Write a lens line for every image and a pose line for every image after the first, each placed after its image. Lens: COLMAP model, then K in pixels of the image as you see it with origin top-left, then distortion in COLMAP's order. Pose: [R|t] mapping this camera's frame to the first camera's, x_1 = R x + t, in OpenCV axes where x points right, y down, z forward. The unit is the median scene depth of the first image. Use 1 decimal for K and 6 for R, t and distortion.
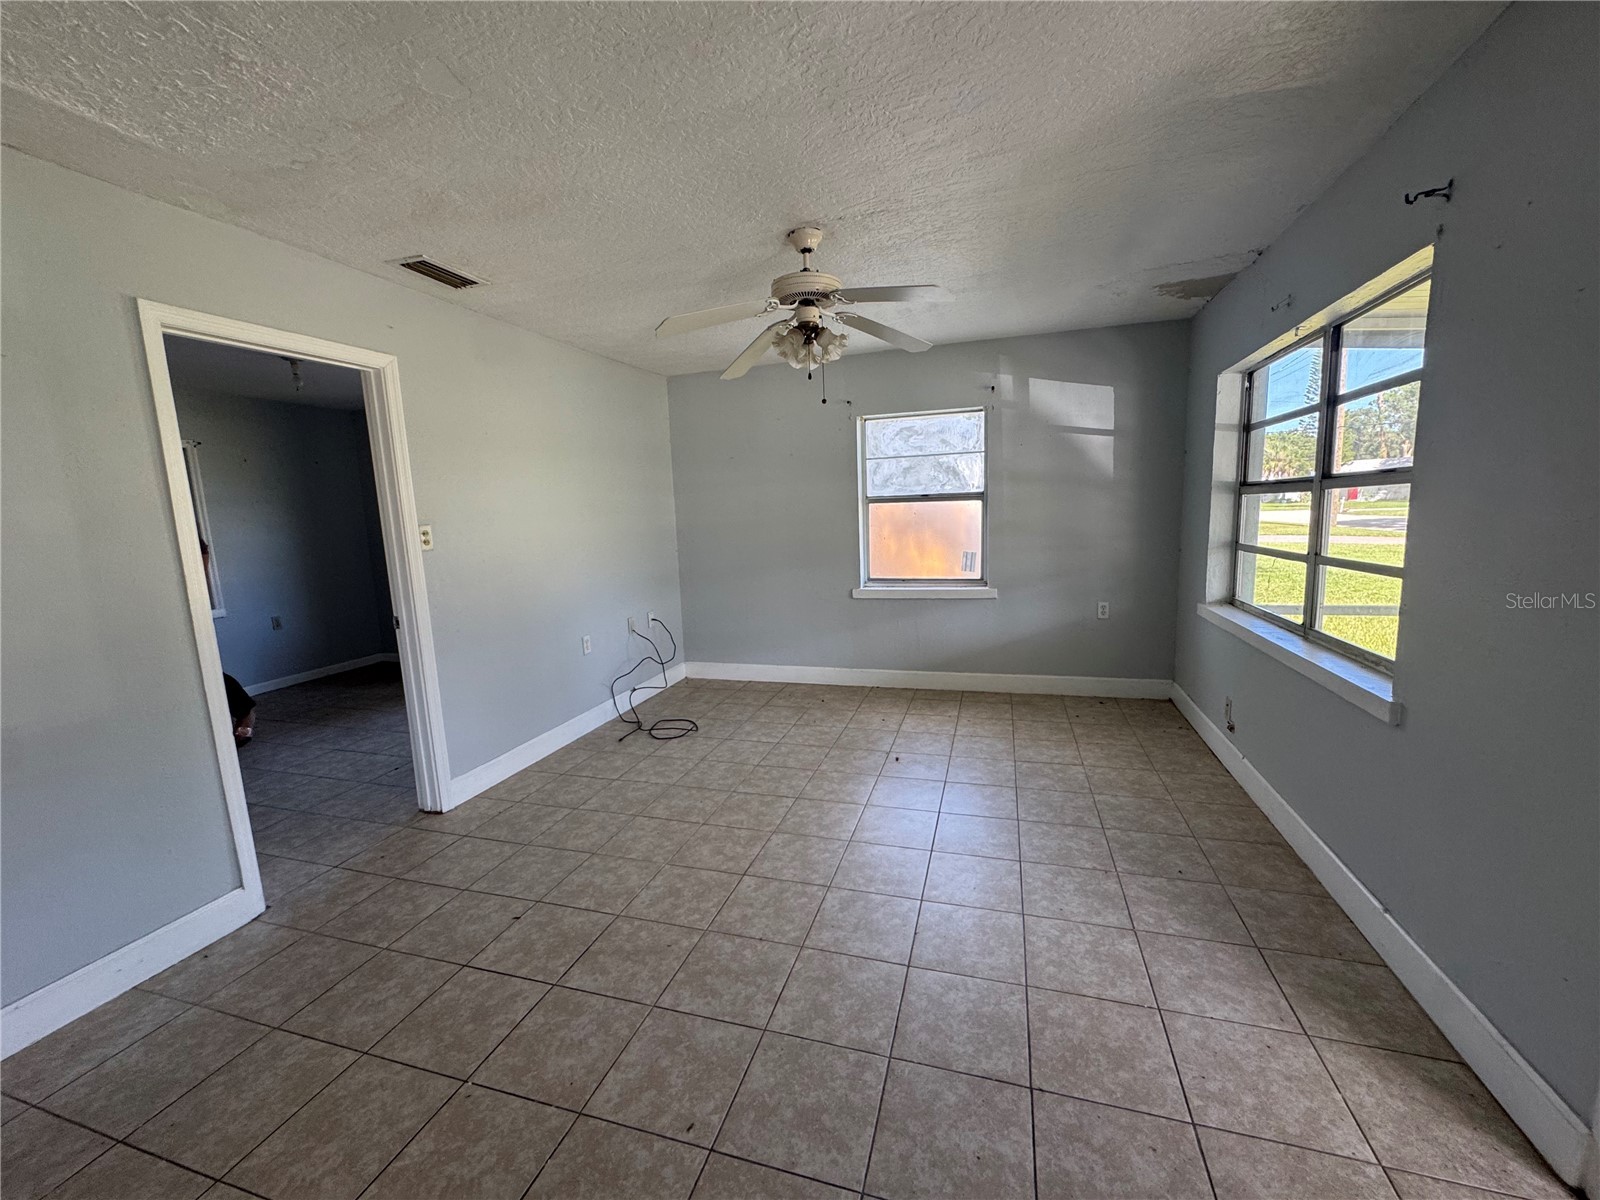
lens RADIAL K [[640.5, 0, 794.1], [0, 640.5, 609.2], [0, 0, 1]] dist [-0.007664, 0.001599]
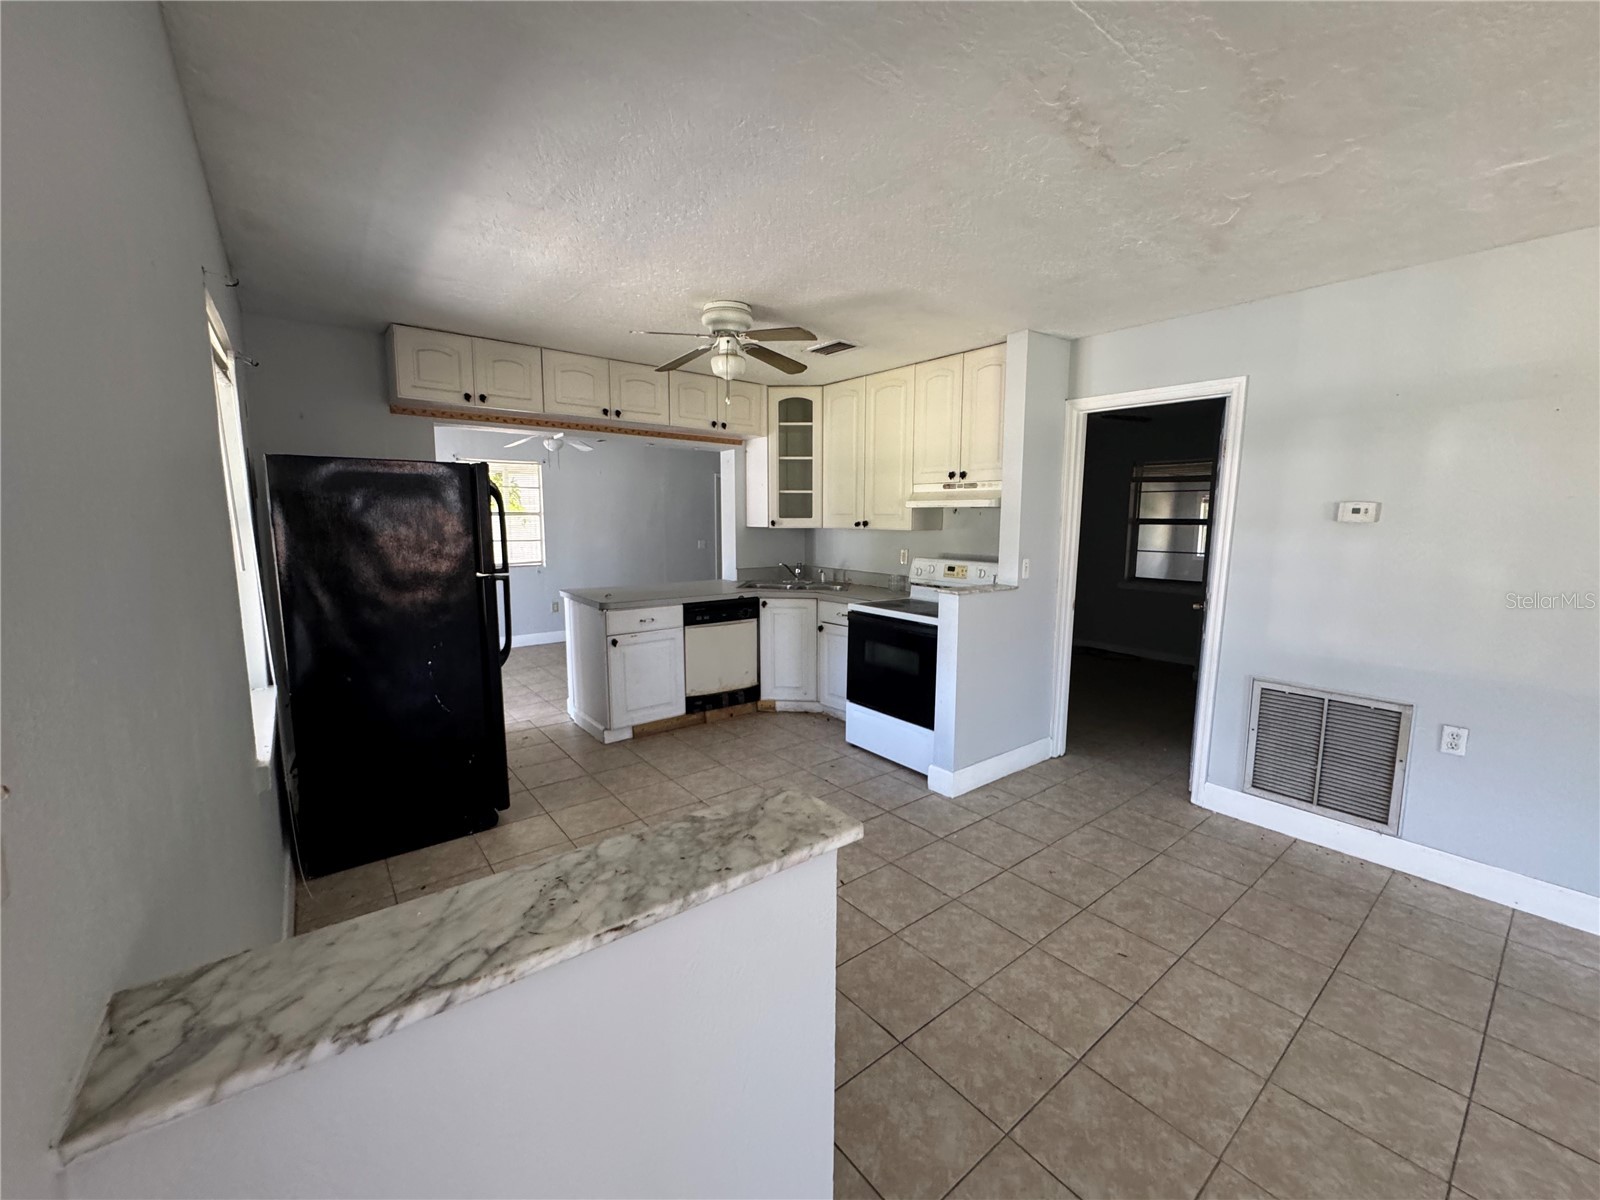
lens RADIAL K [[640.5, 0, 803.7], [0, 640.5, 597.0], [0, 0, 1]] dist [-0.007664, 0.001599]
pose [[-0.556690, 0.139073, -0.818996, 0.531352], [-0.113058, 0.964030, 0.240550, -0.081937], [0.822991, 0.226506, -0.520943, 0.207621]]
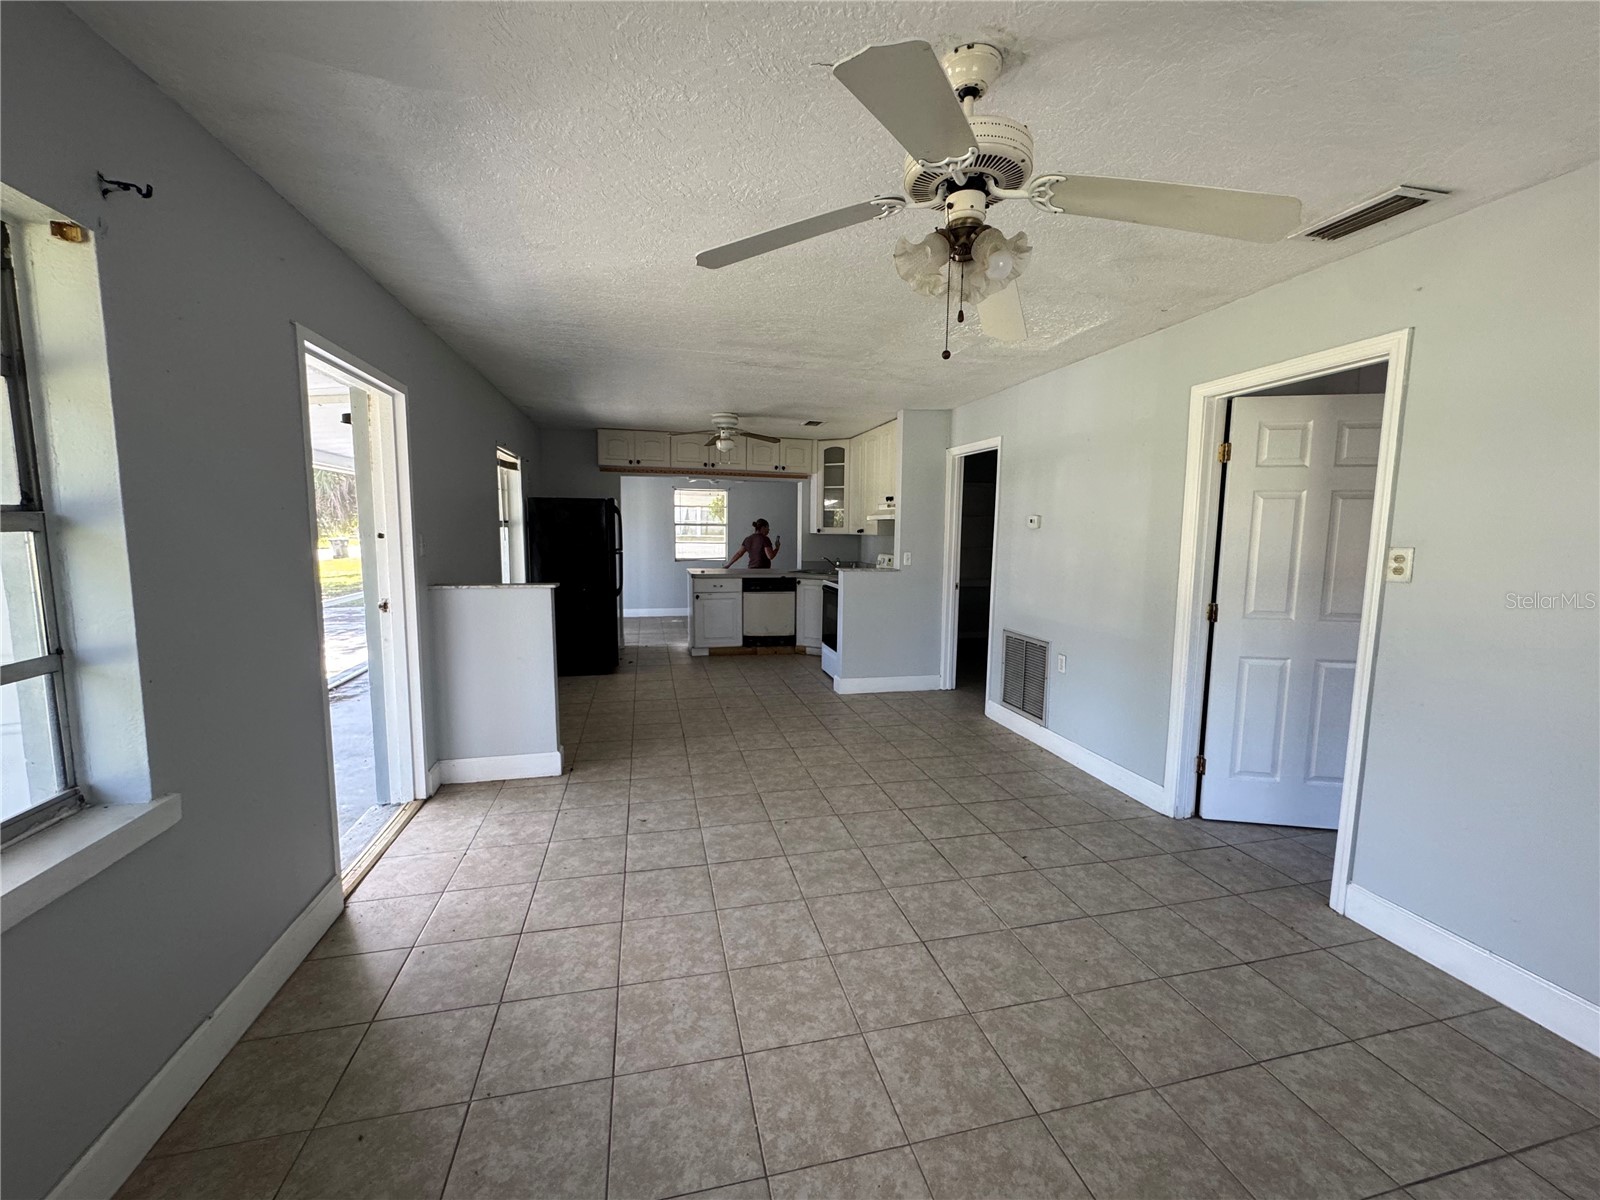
lens RADIAL K [[640.5, 0, 796.9], [0, 640.5, 595.5], [0, 0, 1]] dist [-0.007664, 0.001599]
pose [[-0.856259, 0.082322, -0.509945, 0.555409], [-0.059262, 0.965045, 0.255298, -0.308782], [0.513136, 0.248822, -0.821449, 1.729929]]
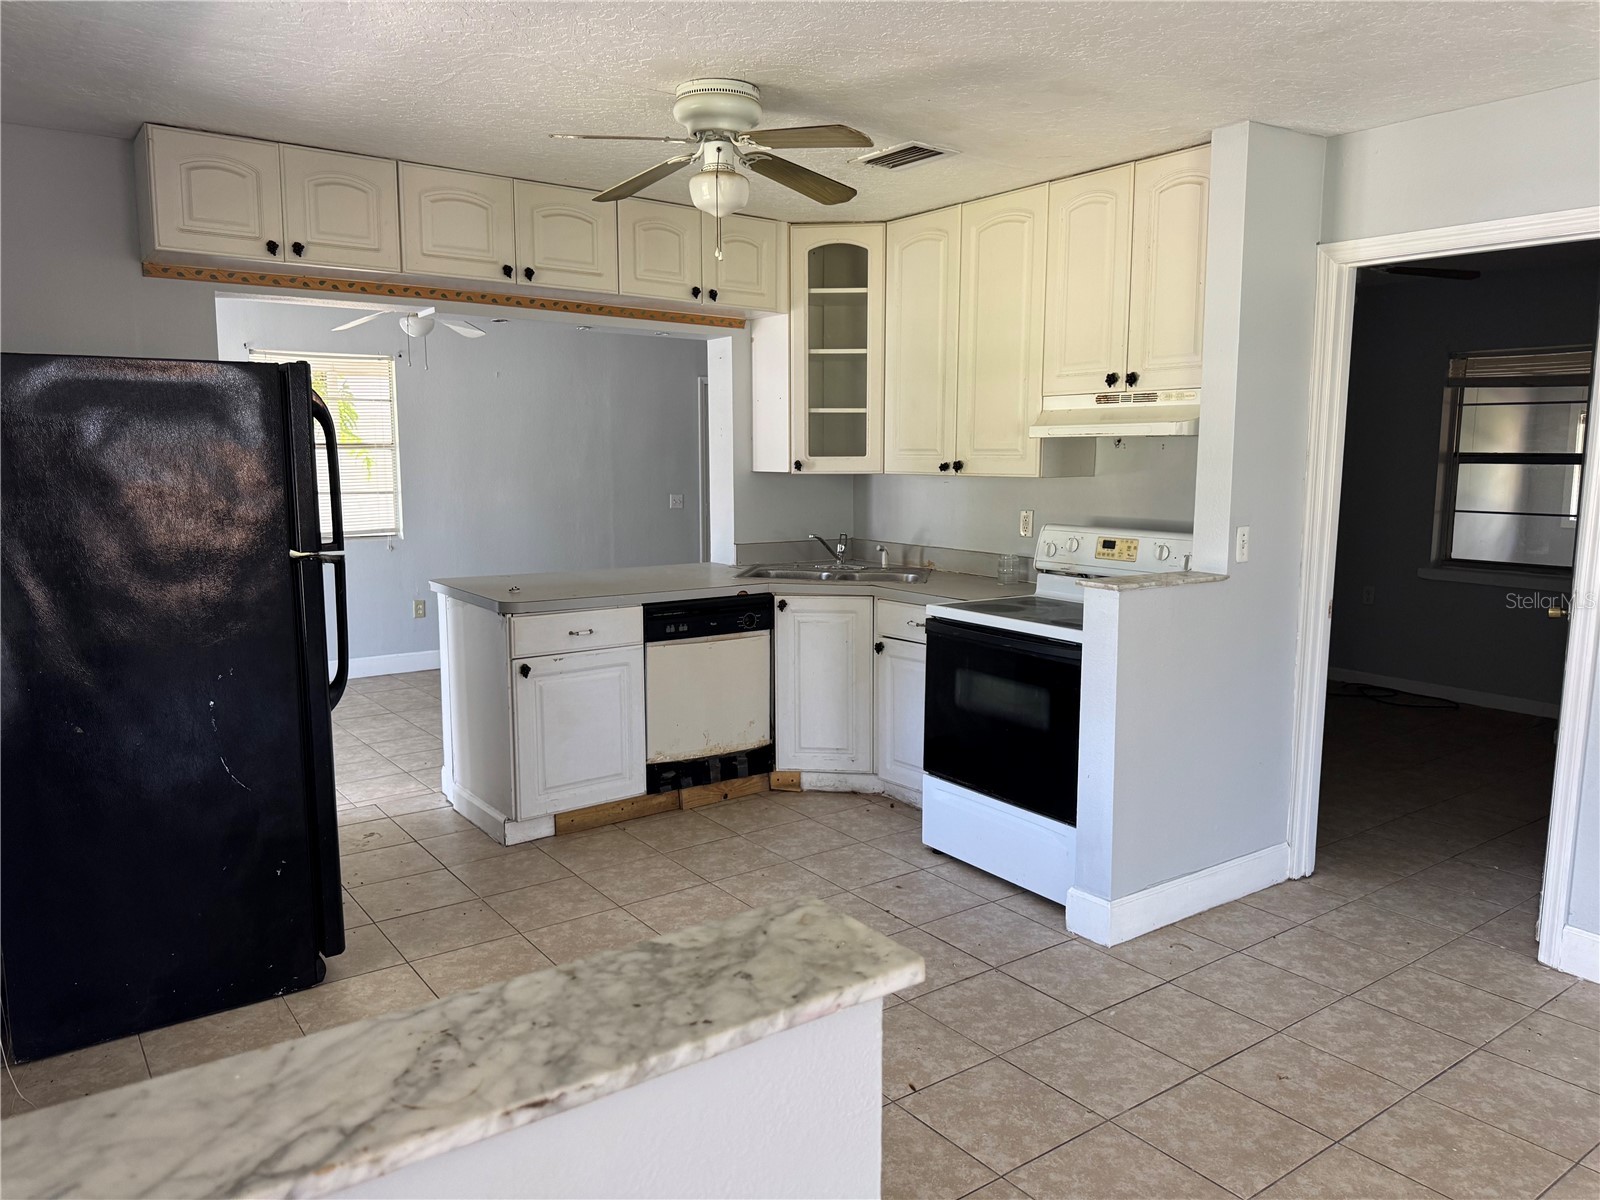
lens RADIAL K [[1127.9, 0, 812.6], [0, 1127.9, 602.2], [0, 0, 1]] dist [0.039736, -0.047035]
pose [[-0.586570, 0.144125, -0.796972, 0.553078], [-0.107314, 0.961531, 0.252866, -0.091270], [0.802757, 0.233850, -0.548539, 0.229065]]
